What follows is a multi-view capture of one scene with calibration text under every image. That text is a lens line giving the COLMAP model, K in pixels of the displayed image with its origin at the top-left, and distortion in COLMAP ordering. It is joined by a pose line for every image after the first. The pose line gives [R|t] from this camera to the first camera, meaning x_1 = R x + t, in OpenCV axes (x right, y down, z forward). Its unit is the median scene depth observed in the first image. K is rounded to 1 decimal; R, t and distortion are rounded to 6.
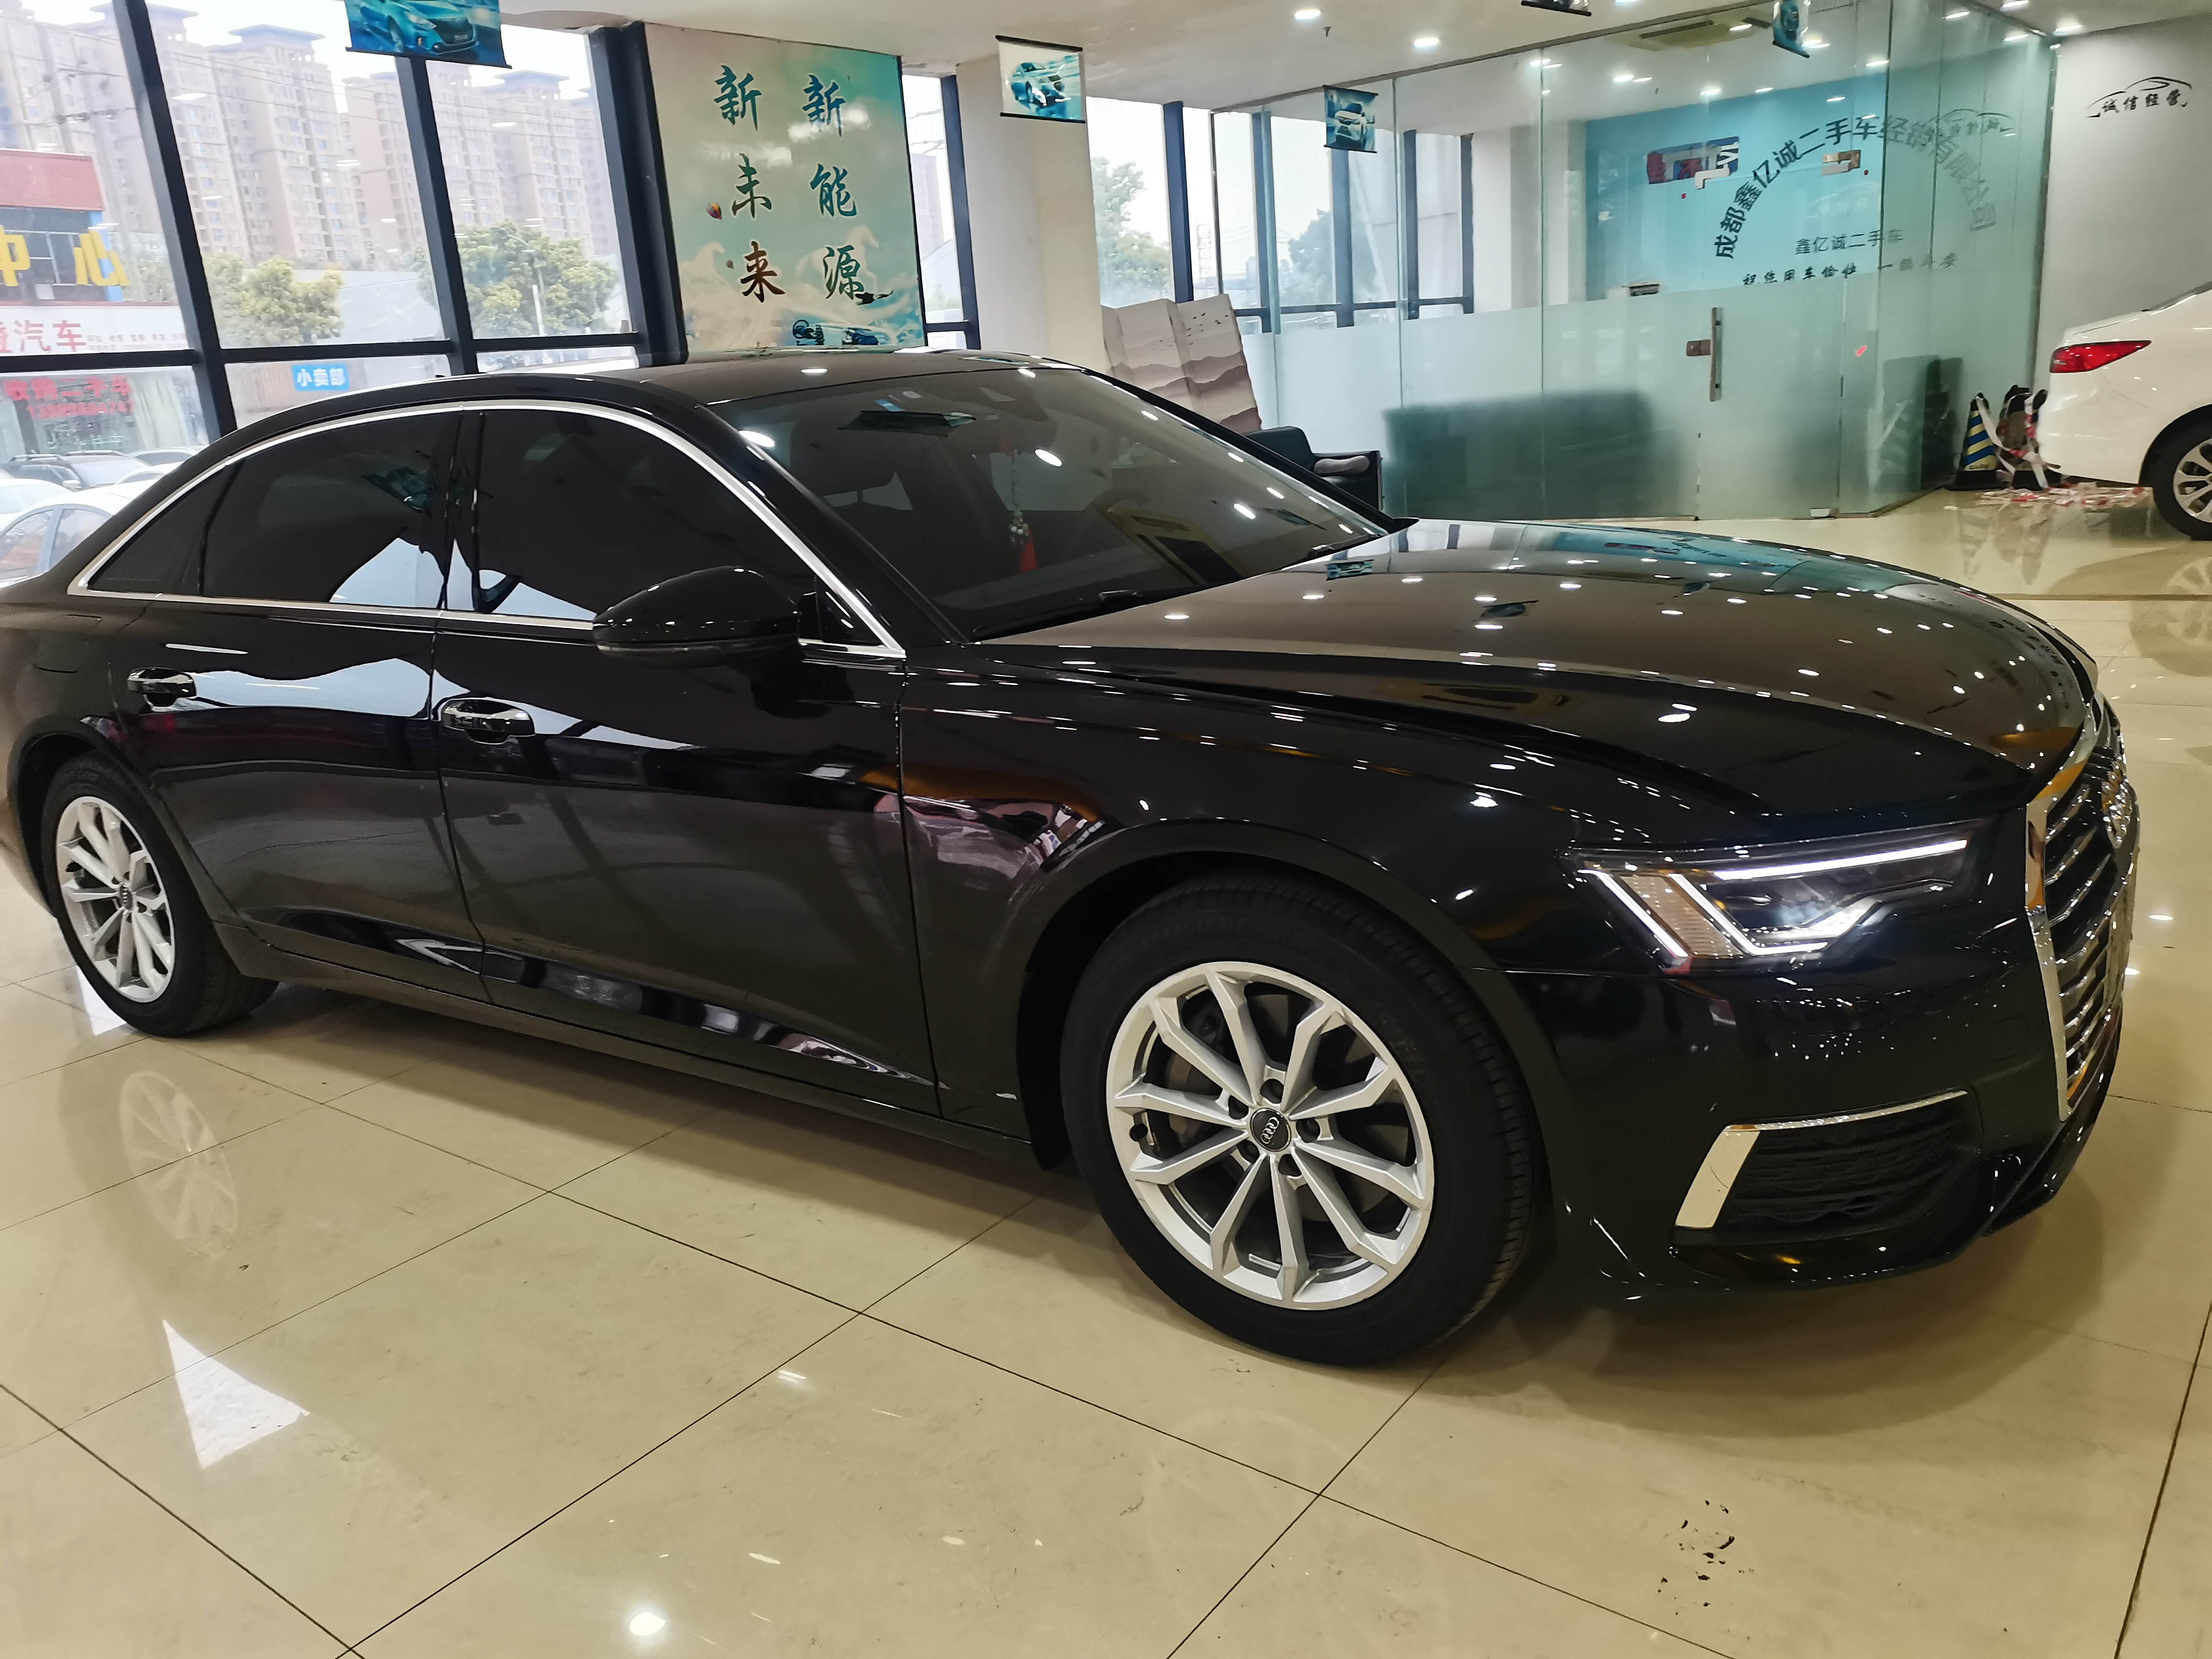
lens RADIAL K [[1649.5, 0, 1106.0], [0, 1649.5, 829.5], [0, 0, 1]] dist [0.026483, -0.012107]
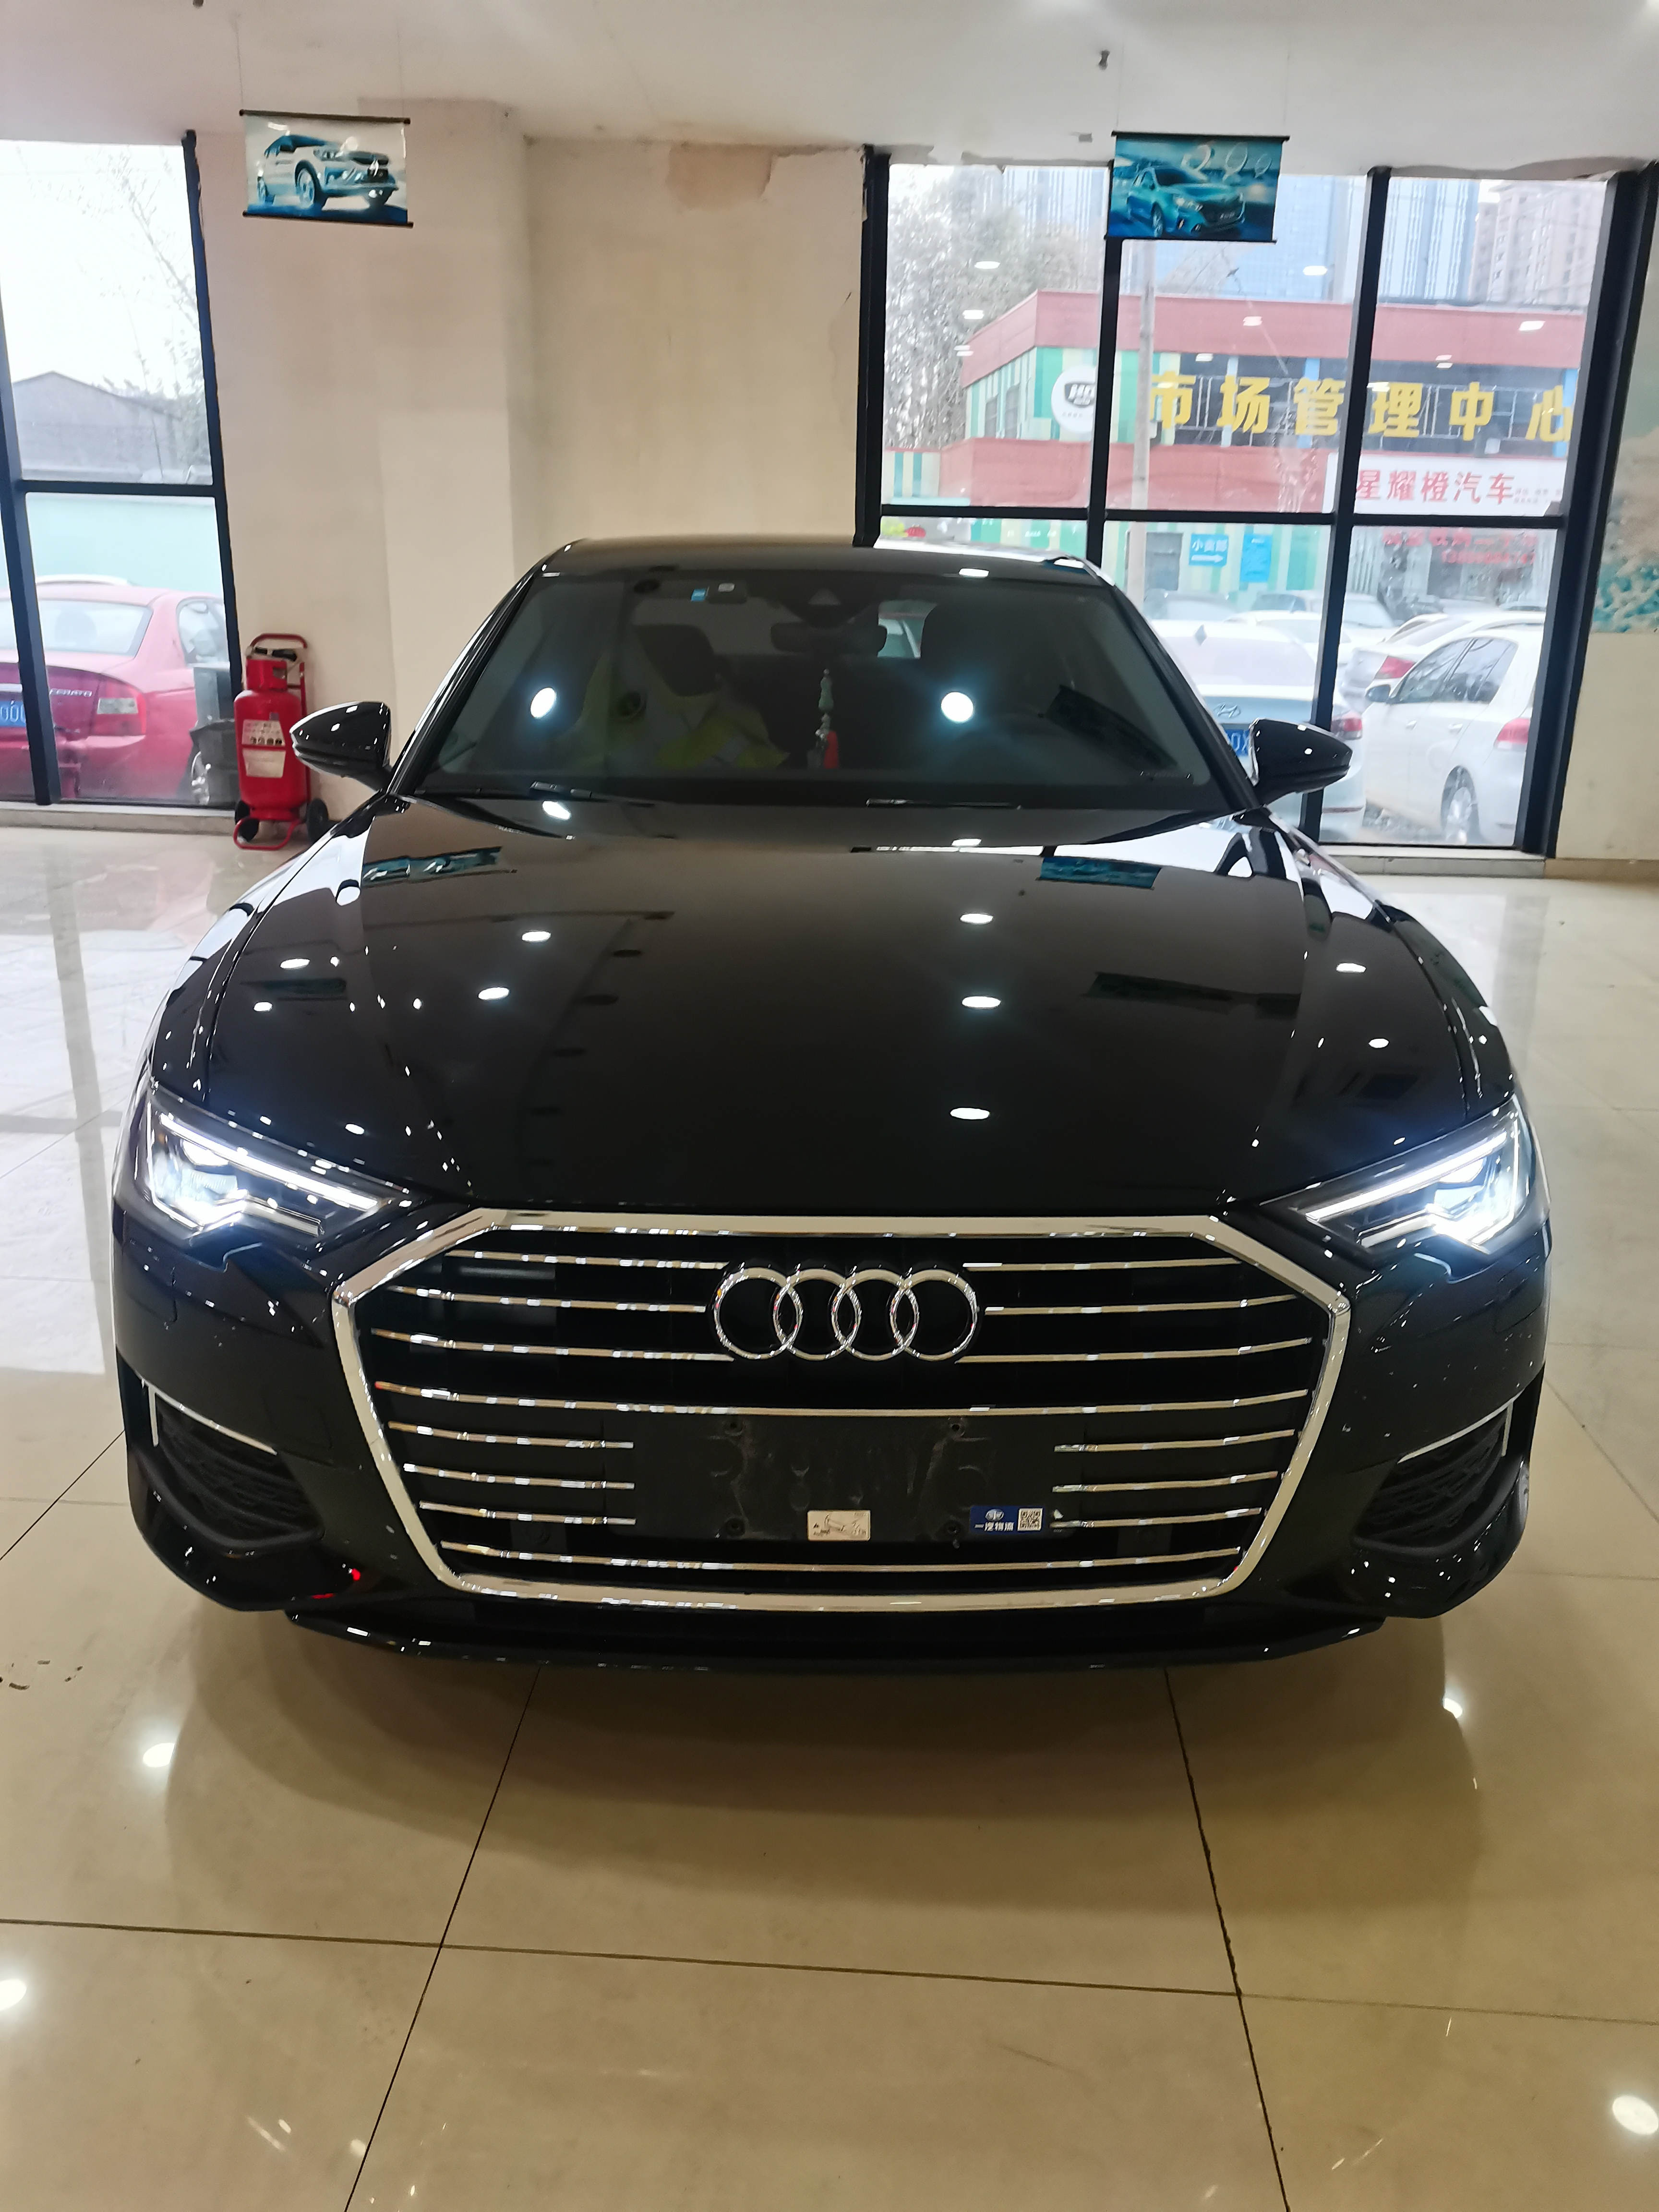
lens RADIAL K [[1649.5, 0, 829.5], [0, 1649.5, 1106.0], [0, 0, 1]] dist [0.026483, -0.012107]
pose [[0.579125, 0.331353, -0.744862, 0.706874], [-0.283014, 0.938565, 0.197481, -0.153718], [0.764537, 0.096441, 0.637324, 0.347299]]
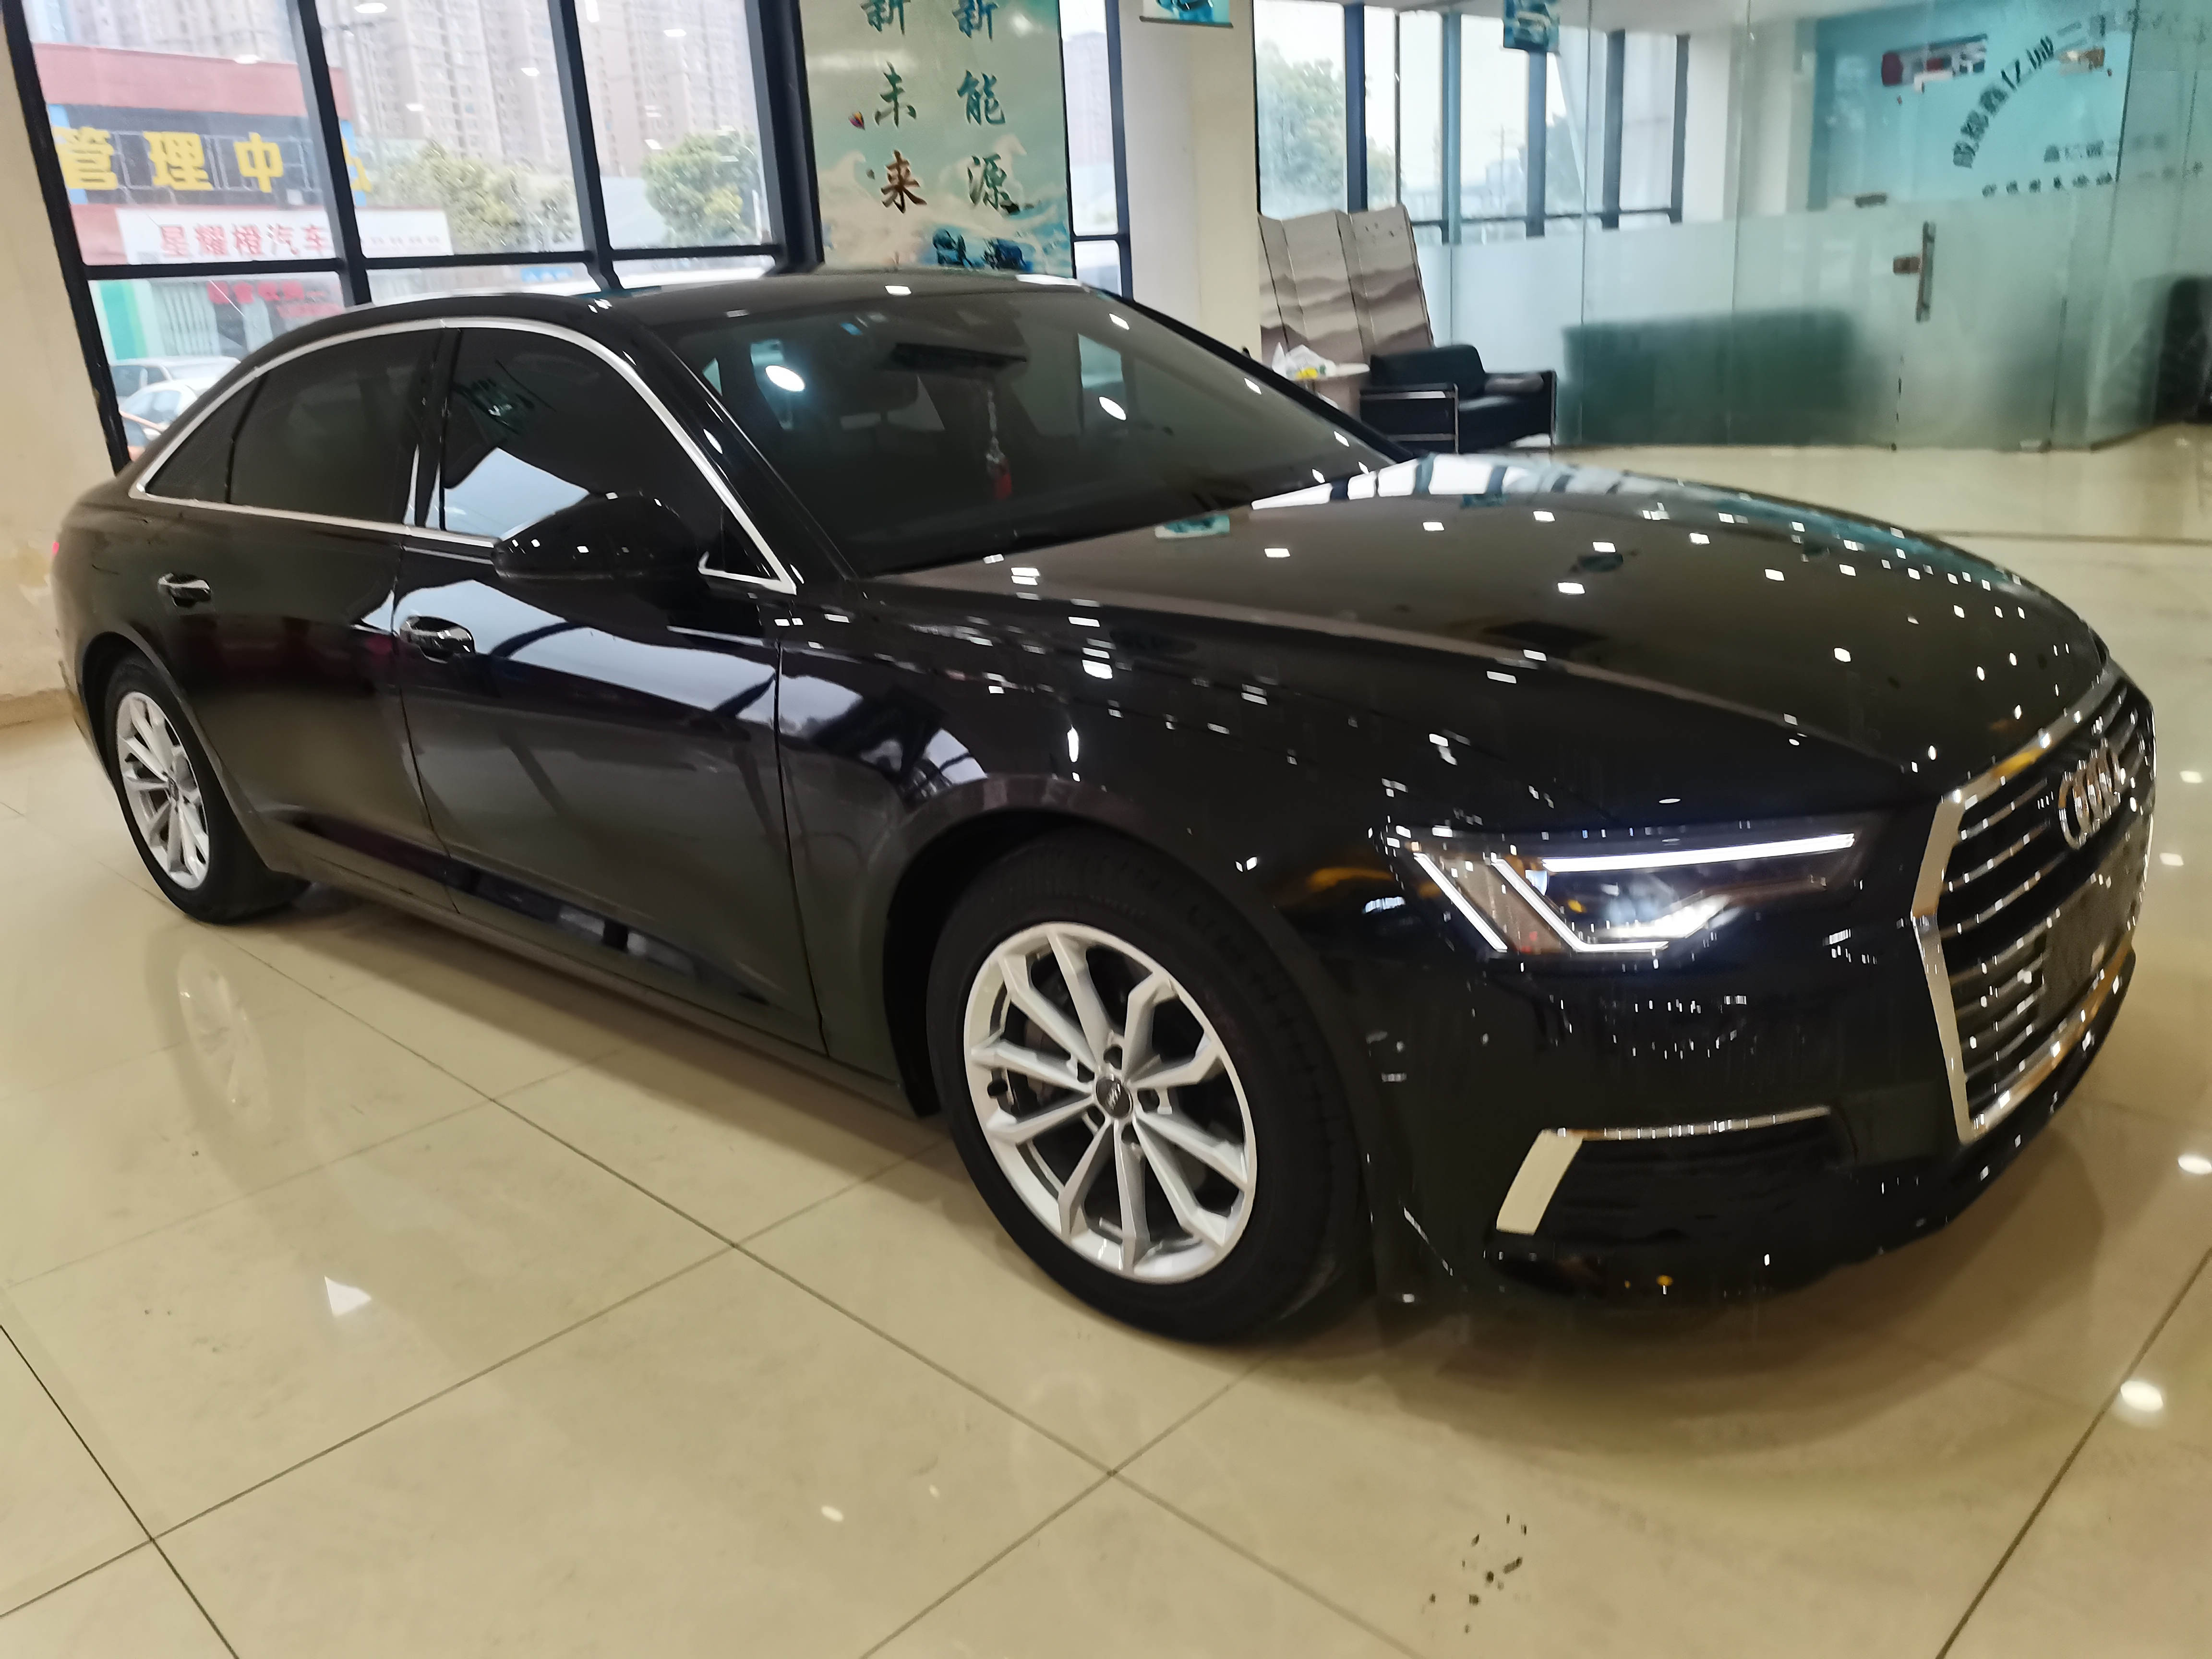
lens RADIAL K [[1629.9, 0, 1106.0], [0, 1629.9, 829.5], [0, 0, 1]] dist [0.014097, 0.002746]
pose [[0.992744, 0.047512, -0.110458, 0.113142], [-0.041491, 0.997558, 0.056184, -0.016754], [0.112858, -0.051194, 0.992291, 0.033245]]
